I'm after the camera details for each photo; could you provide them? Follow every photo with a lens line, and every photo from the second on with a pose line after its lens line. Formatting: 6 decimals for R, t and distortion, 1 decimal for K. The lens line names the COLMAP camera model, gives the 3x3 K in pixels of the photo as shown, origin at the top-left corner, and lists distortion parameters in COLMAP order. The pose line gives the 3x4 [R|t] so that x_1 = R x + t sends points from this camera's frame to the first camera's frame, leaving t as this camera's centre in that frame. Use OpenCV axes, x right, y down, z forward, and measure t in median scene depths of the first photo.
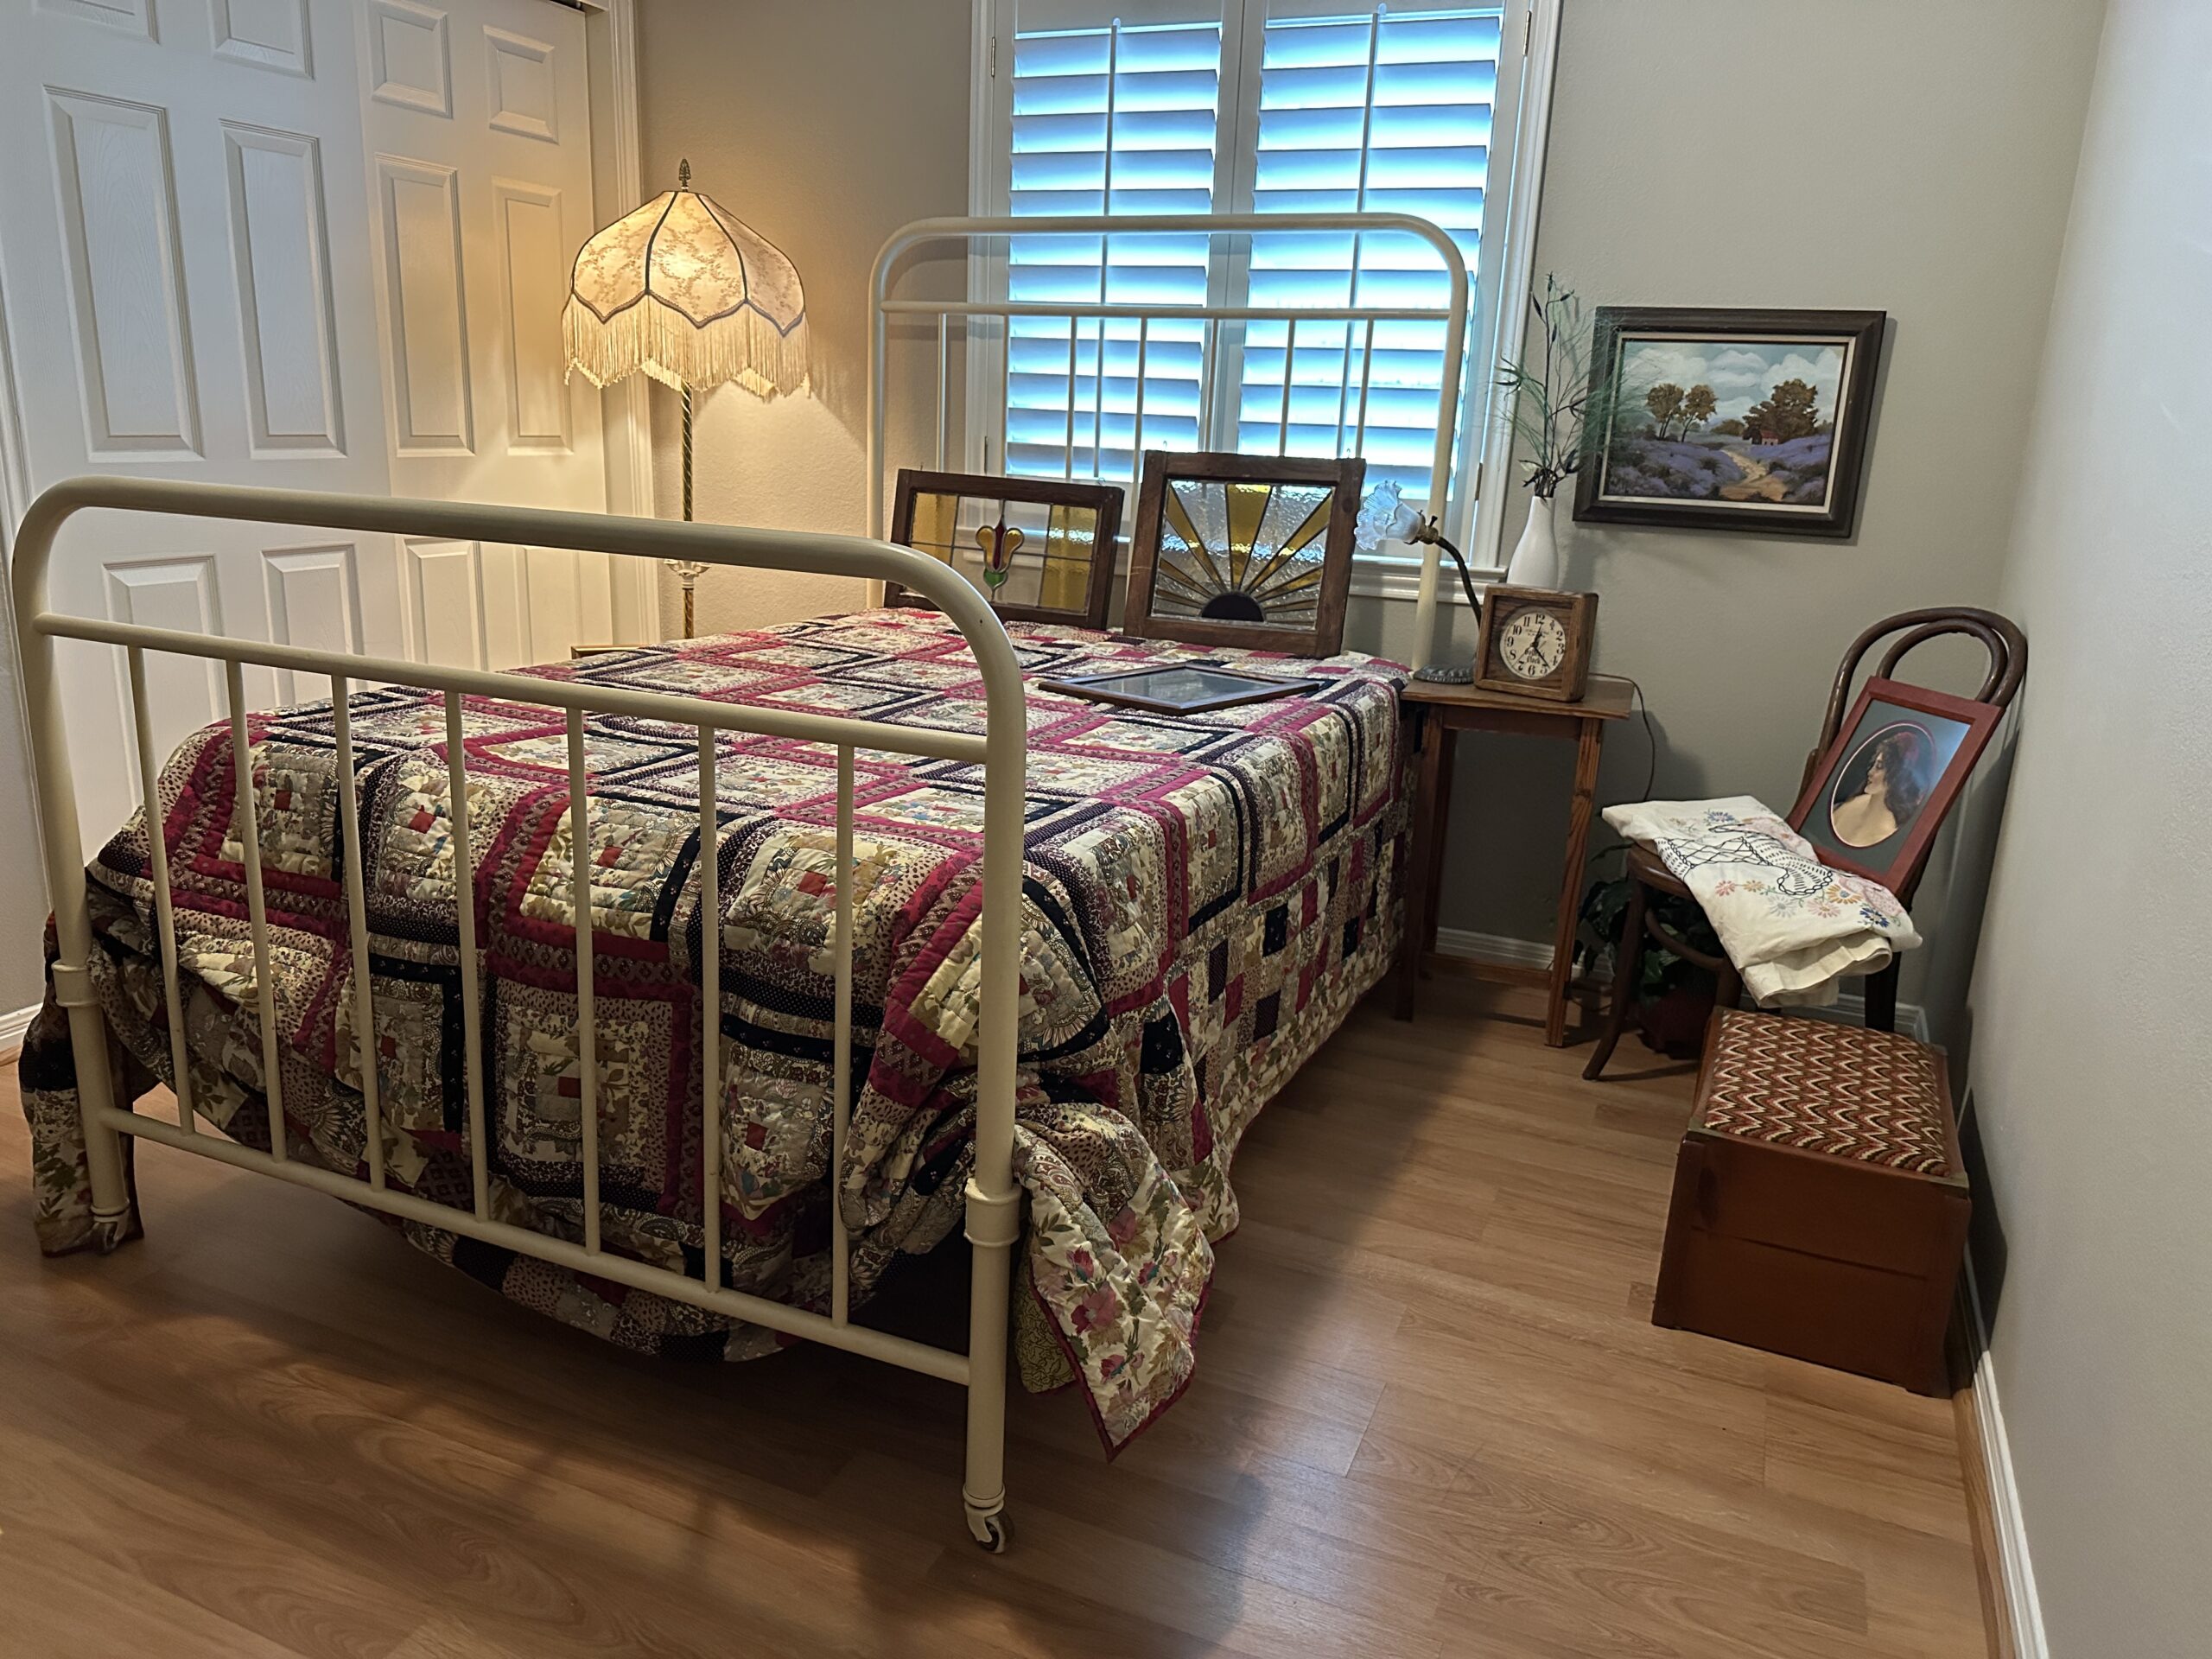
lens RADIAL K [[1561.5, 0, 1105.6], [0, 1561.5, 841.0], [0, 0, 1]] dist [0.068616, -0.084662]
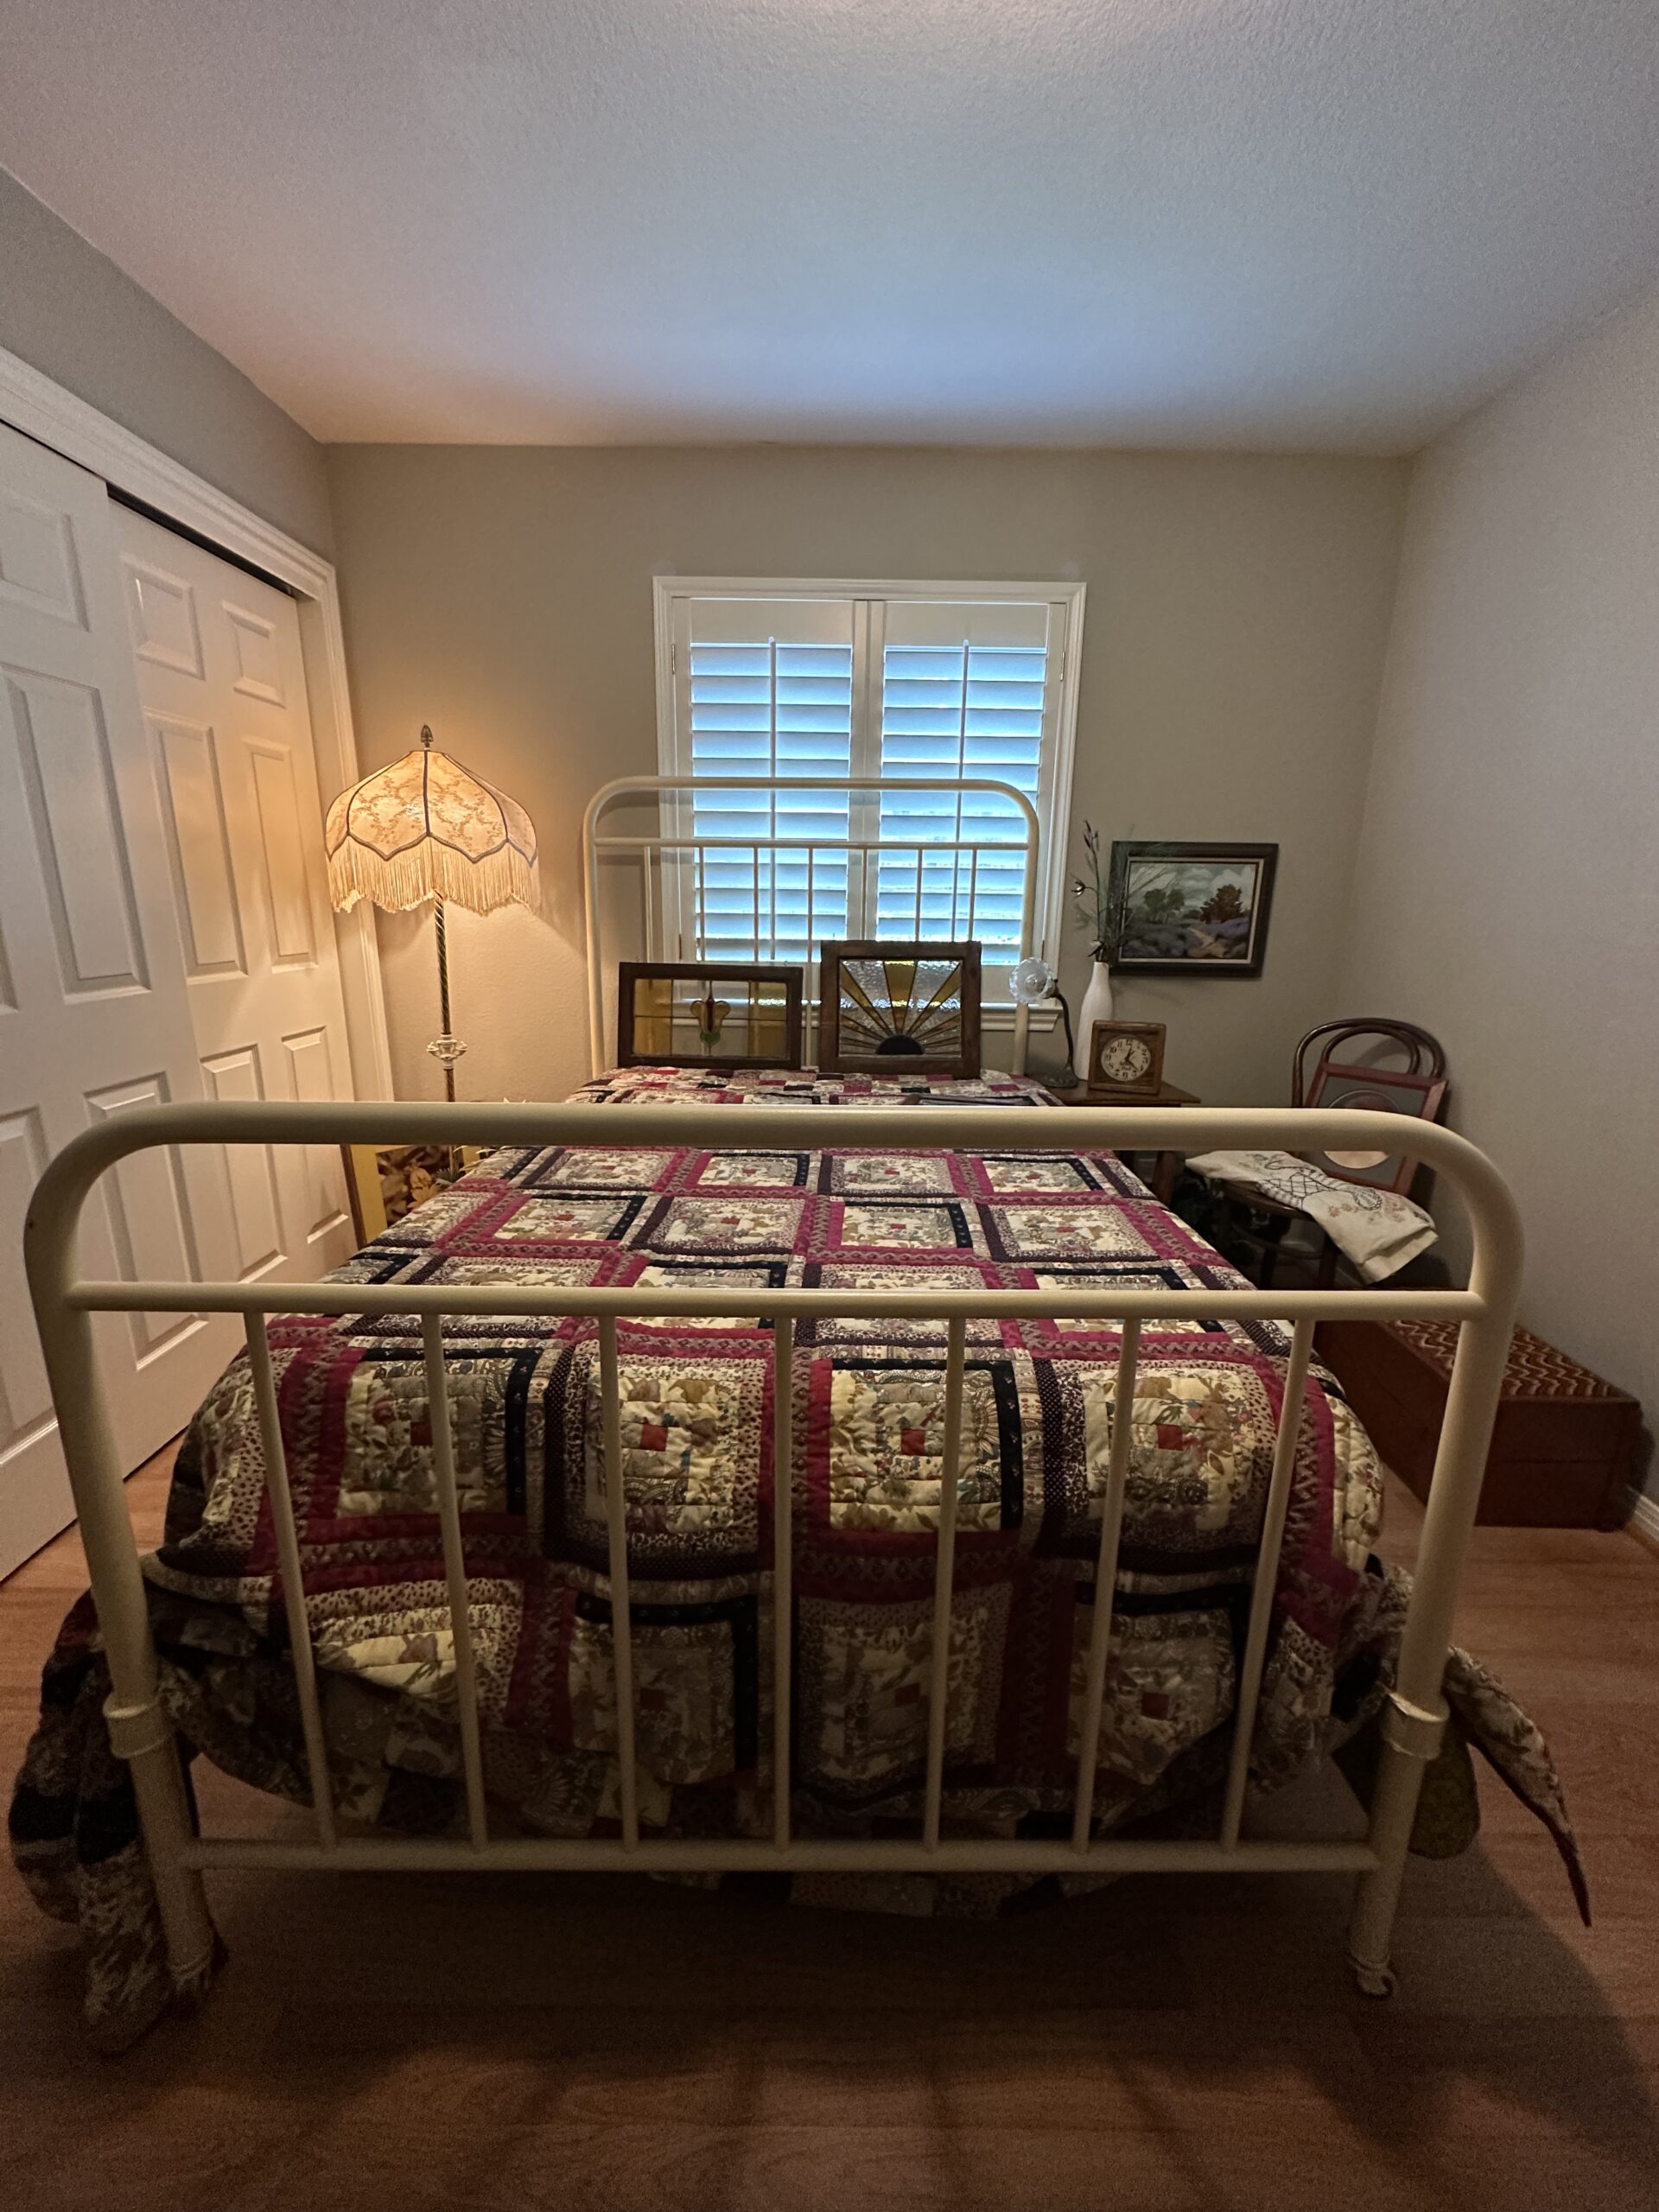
lens RADIAL K [[877.4, 0, 829.5], [0, 877.4, 1106.0], [0, 0, 1]] dist [0.014451, -0.003422]
pose [[0.915801, -0.124499, 0.381849, -0.327474], [0.131199, 0.991319, 0.008554, -0.123488], [-0.379600, 0.042264, 0.924185, 0.311945]]
